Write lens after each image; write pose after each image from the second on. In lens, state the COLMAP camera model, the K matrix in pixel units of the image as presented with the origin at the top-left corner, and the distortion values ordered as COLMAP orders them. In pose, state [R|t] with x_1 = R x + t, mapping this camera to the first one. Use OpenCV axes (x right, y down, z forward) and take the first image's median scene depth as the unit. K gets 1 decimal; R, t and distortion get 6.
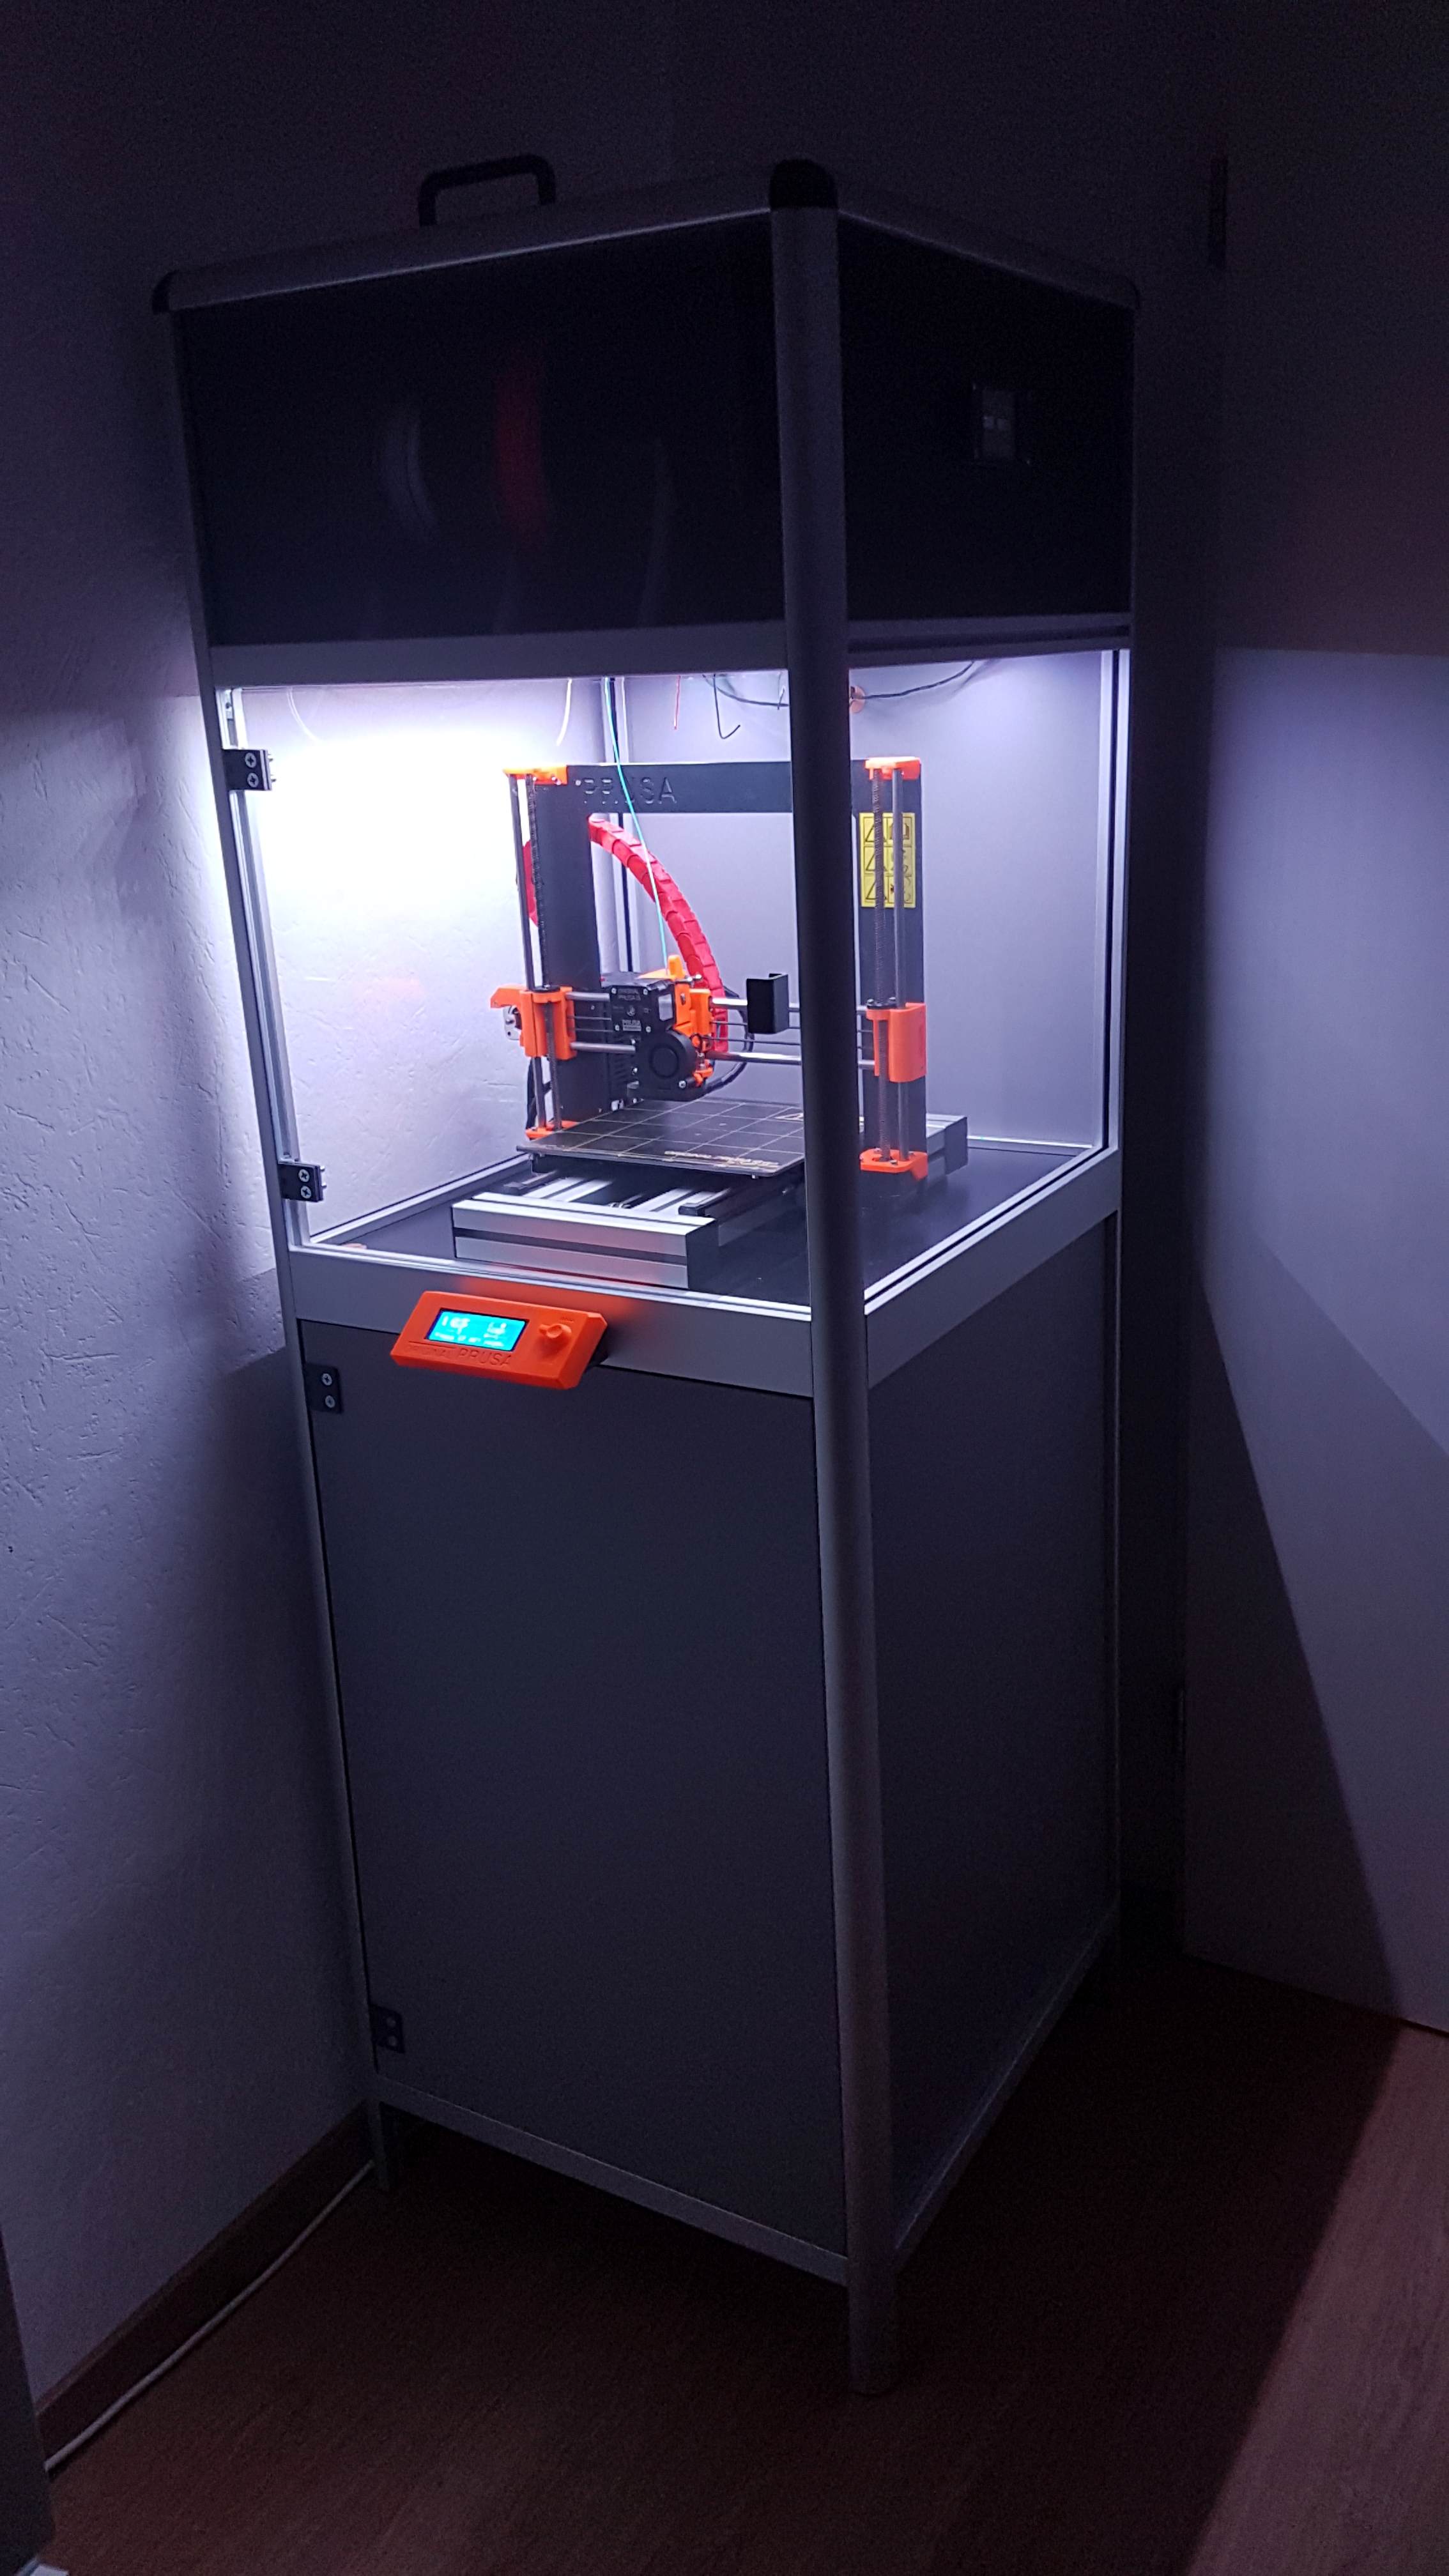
lens RADIAL K [[1992.5, 0, 736.5], [0, 1992.5, 1285.4], [0, 0, 1]] dist [0.169253, -0.001263]
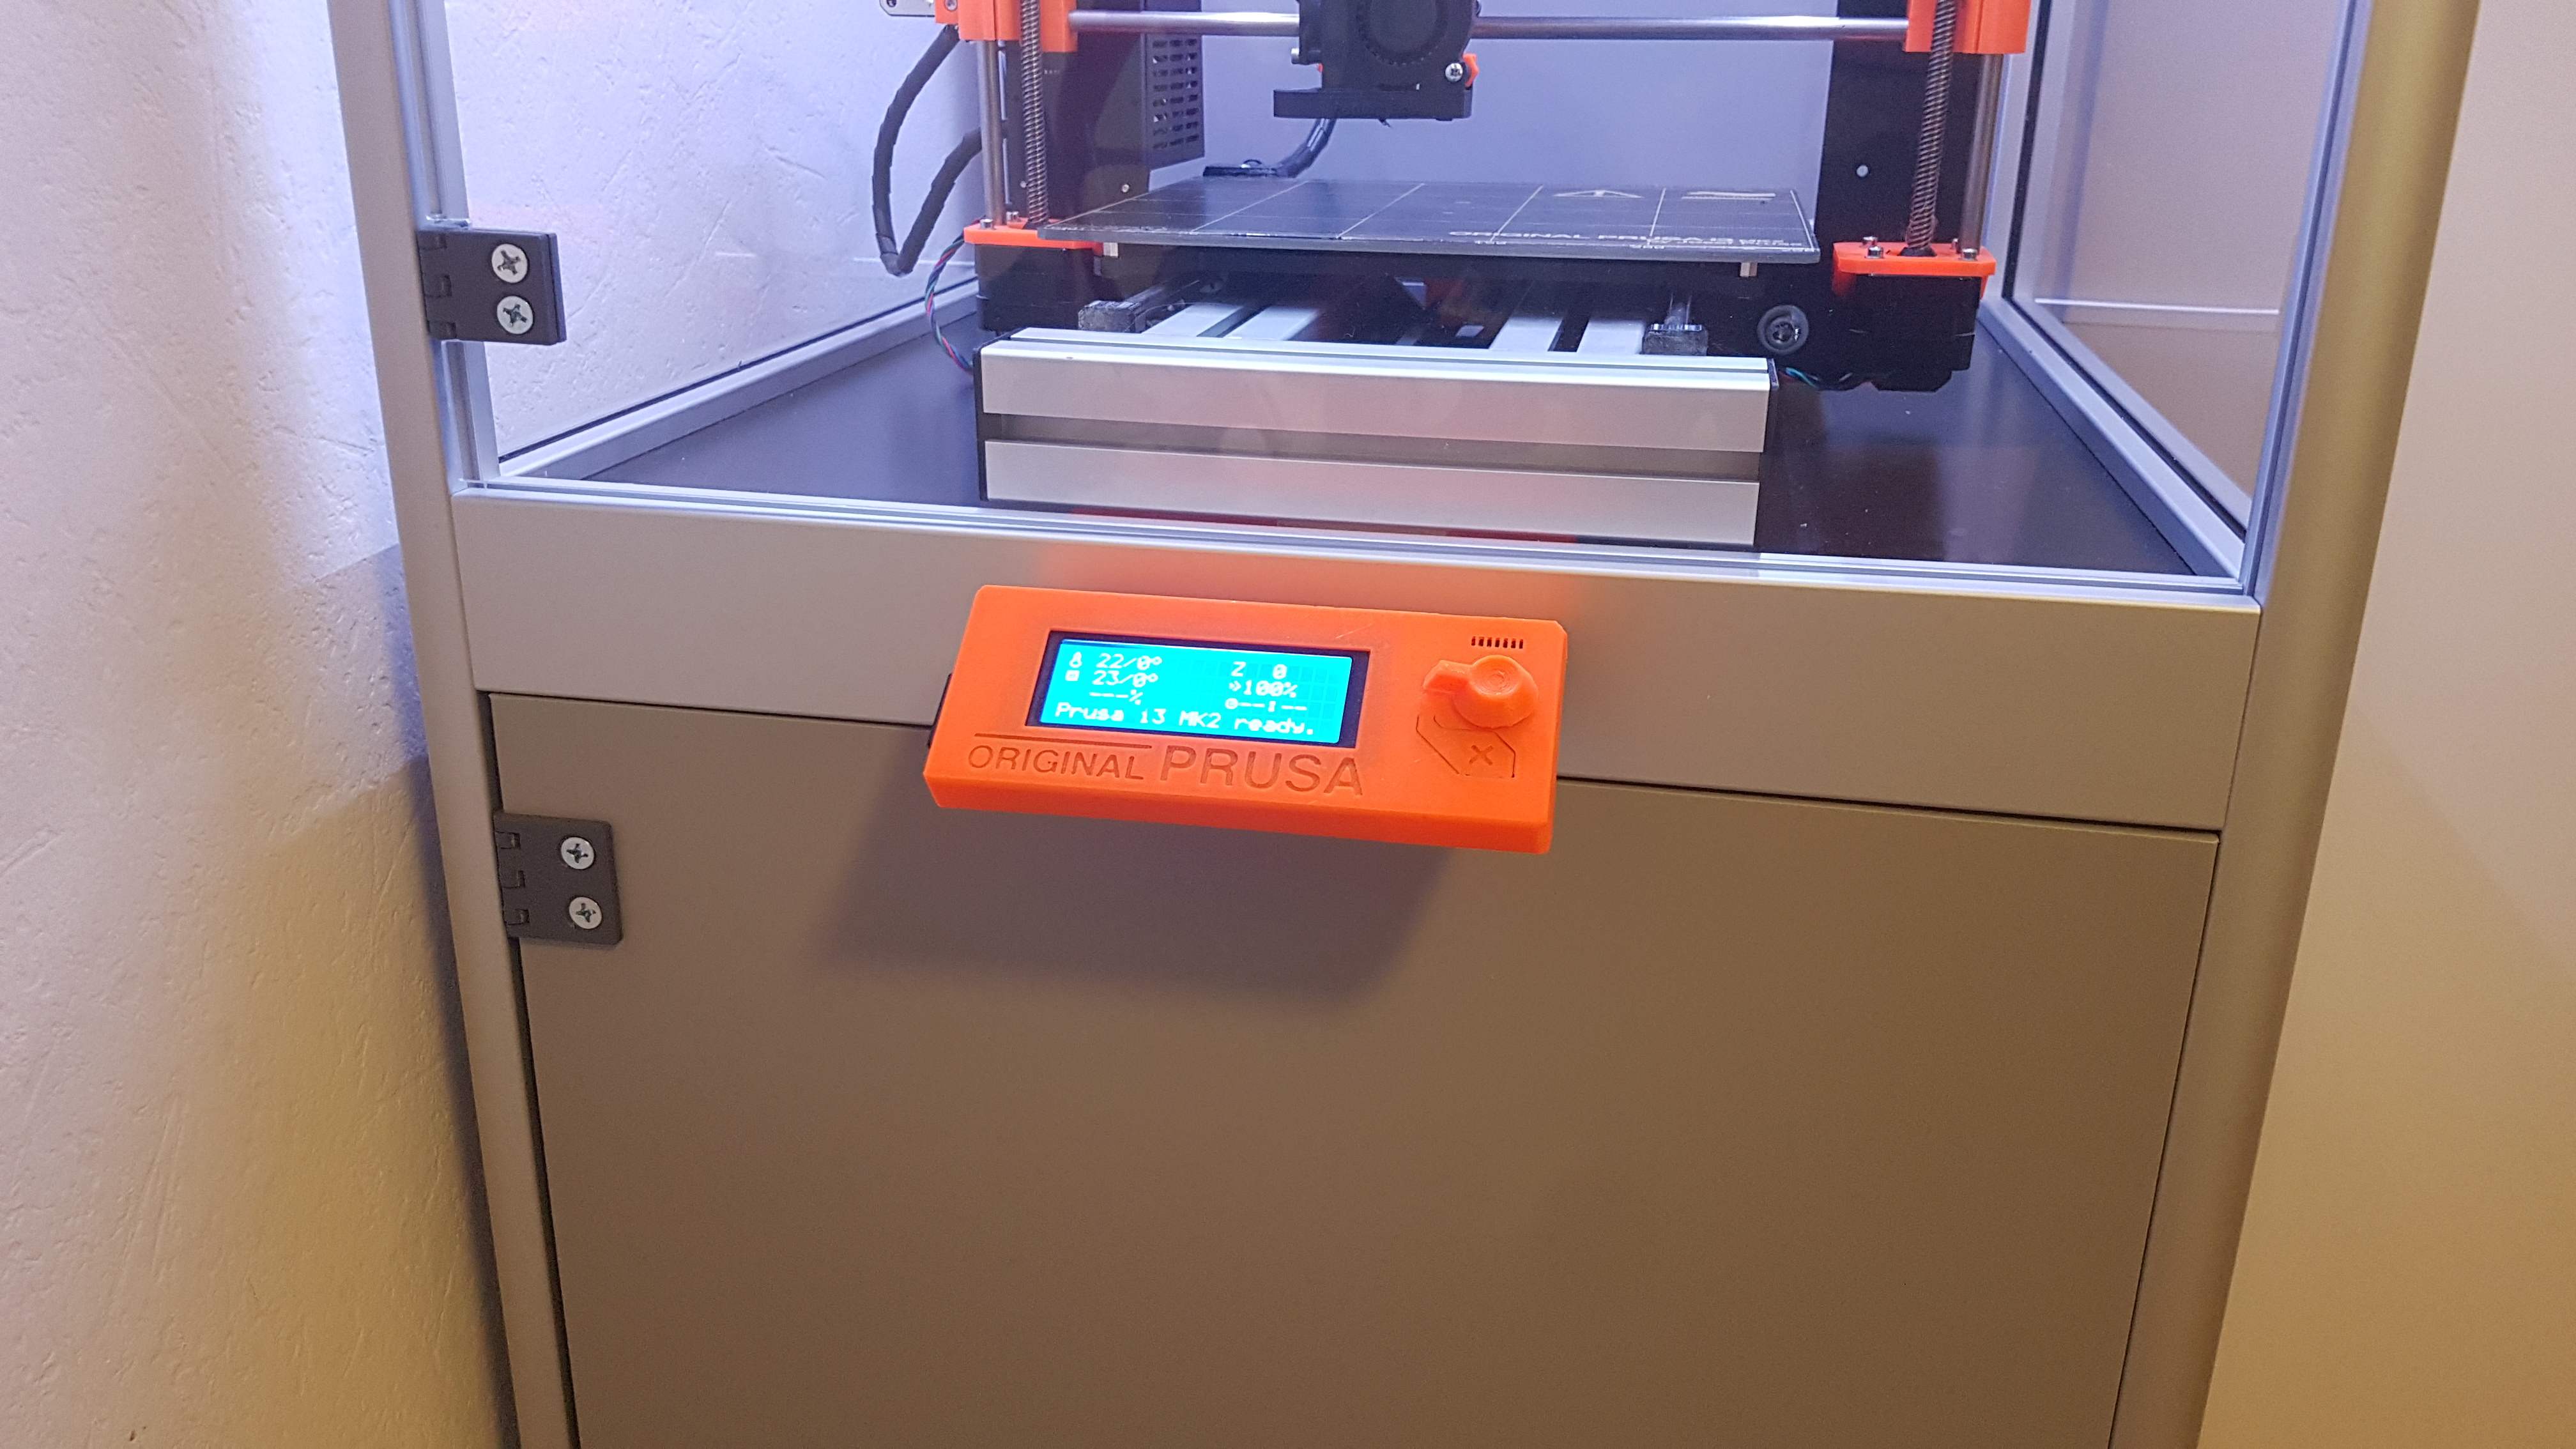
lens RADIAL K [[2014.7, 0, 1271.8], [0, 2014.7, 712.1], [0, 0, 1]] dist [0.285506, -0.663678]
pose [[0.945720, -0.051608, 0.320858, -0.207819], [0.042121, 0.998448, 0.036445, 0.013280], [-0.322241, -0.020952, 0.946426, 0.620494]]
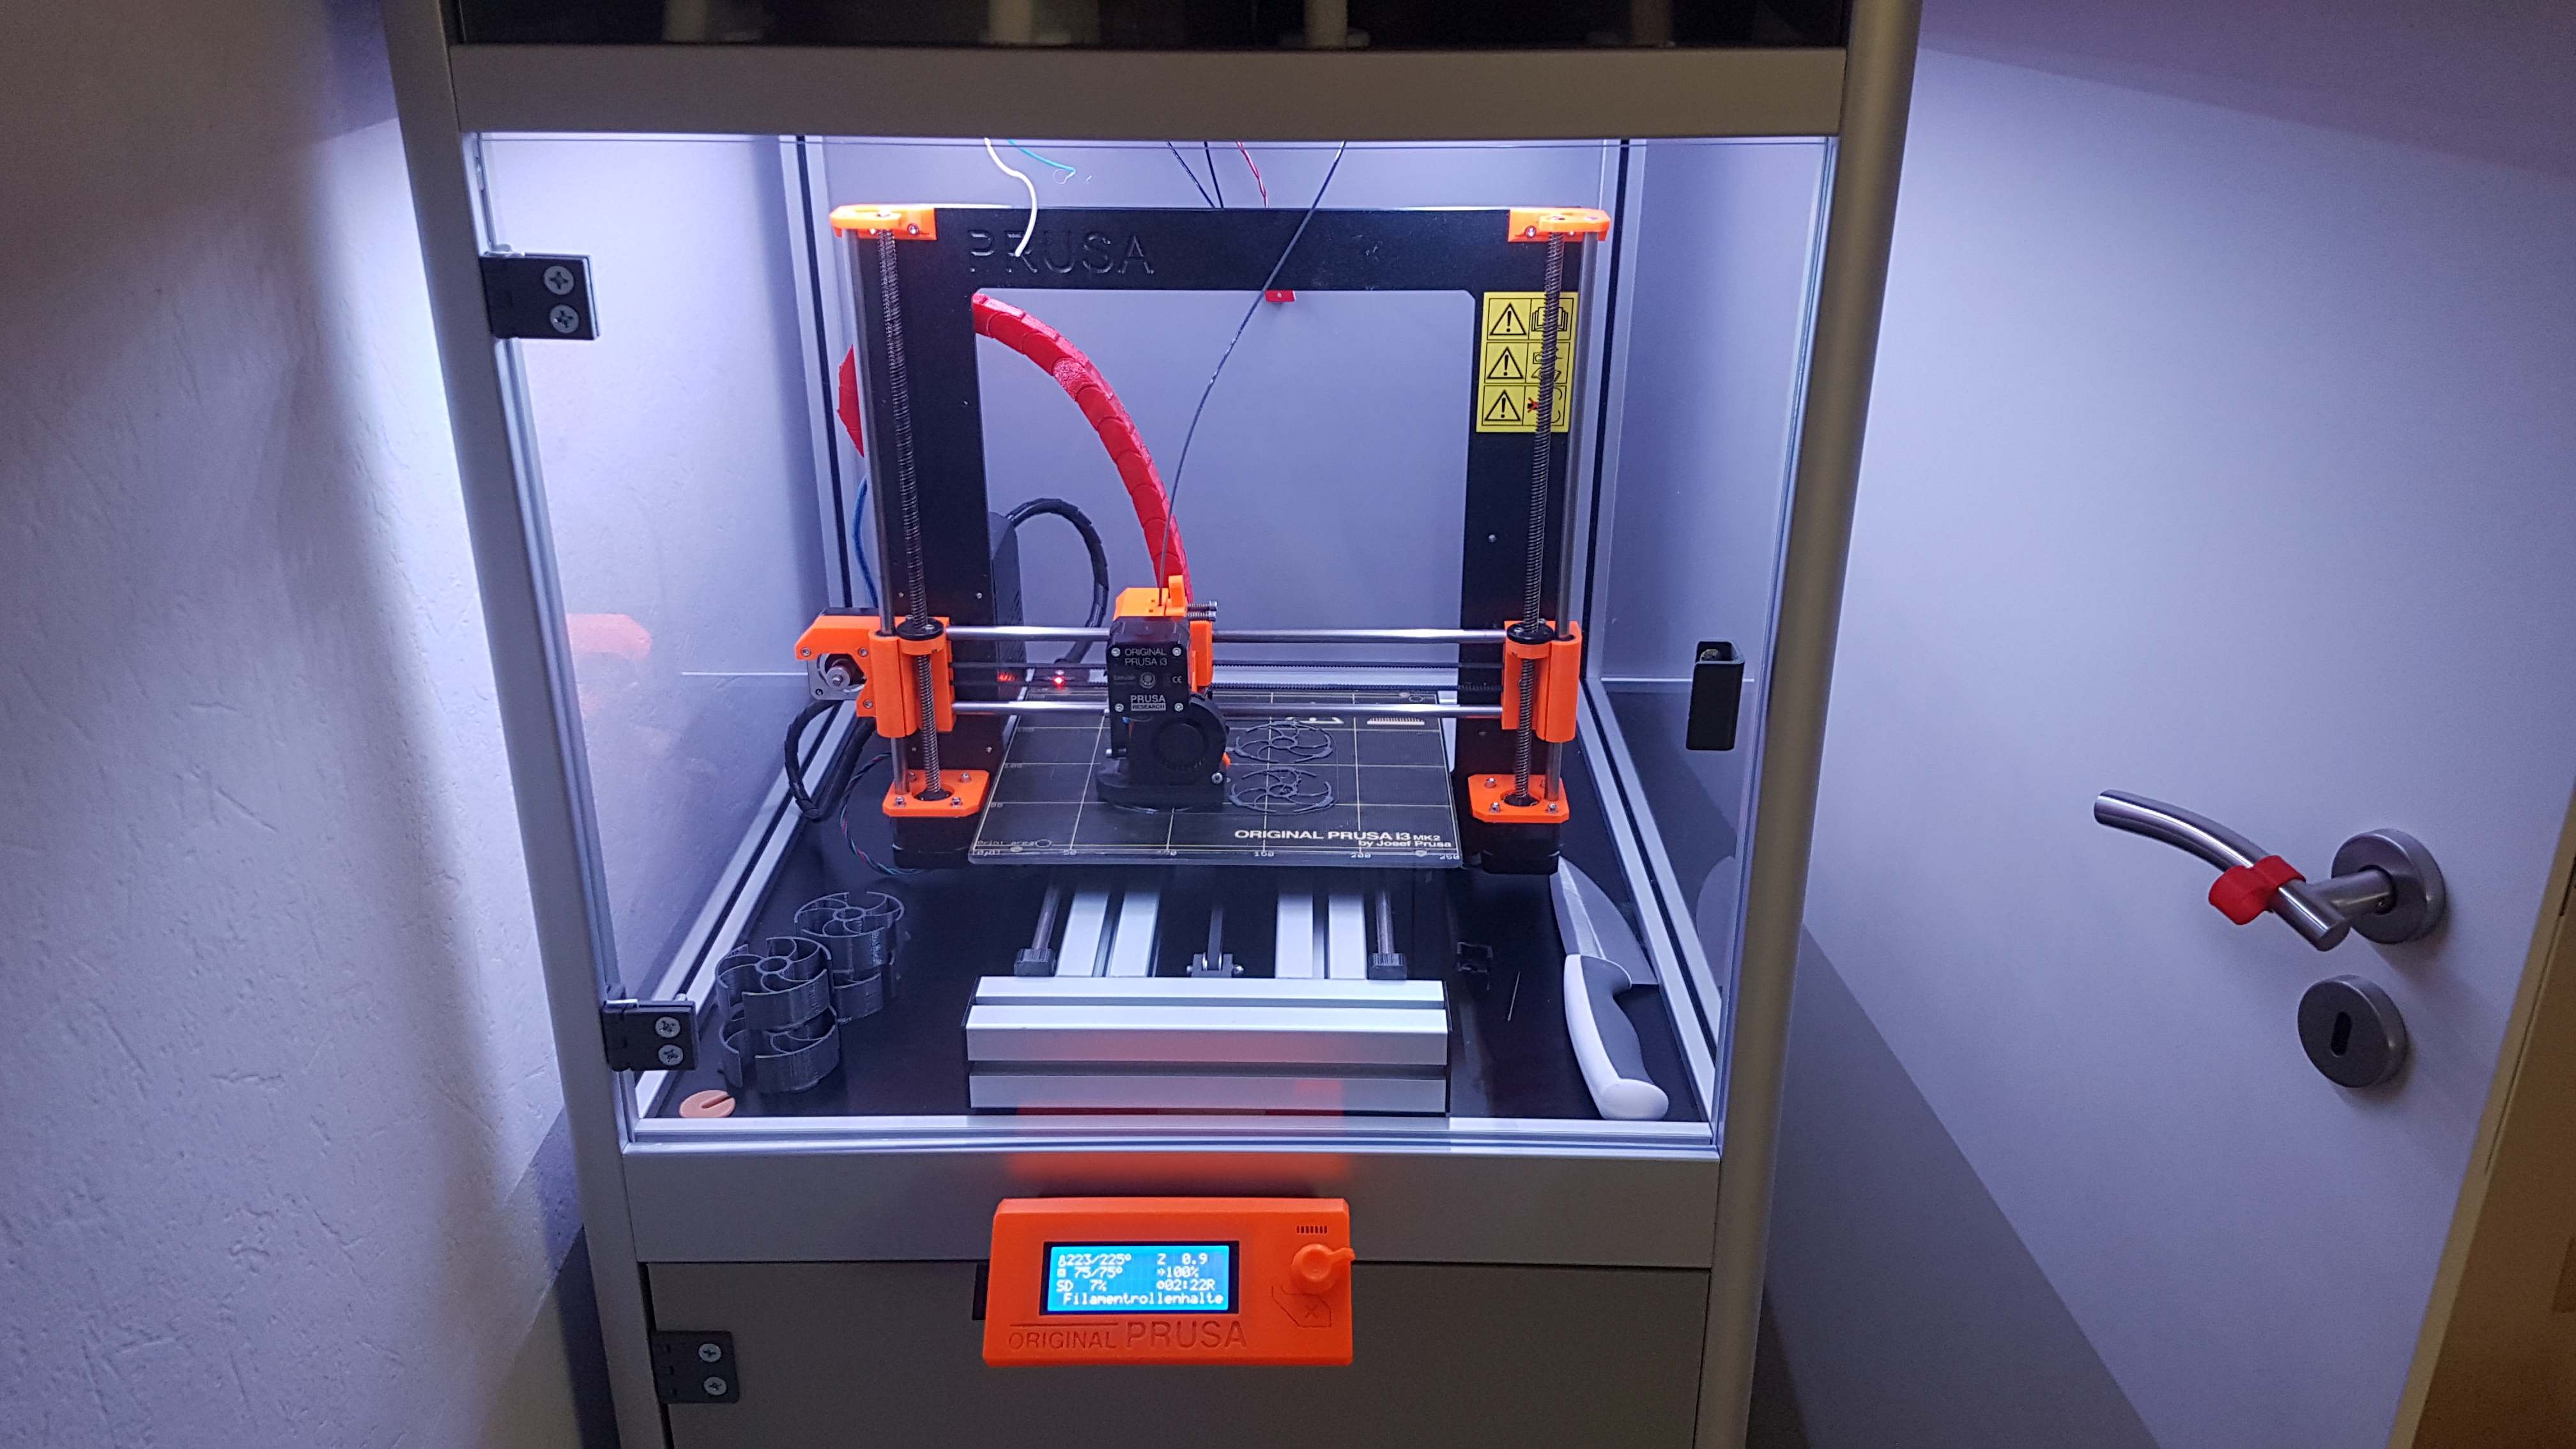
lens RADIAL K [[1996.1, 0, 1280.6], [0, 1996.1, 719.8], [0, 0, 1]] dist [0.199043, -0.330775]
pose [[0.870951, -0.153685, 0.466717, -0.309752], [0.106324, 0.986270, 0.126356, -0.184071], [-0.479728, -0.060426, 0.875334, 0.449376]]
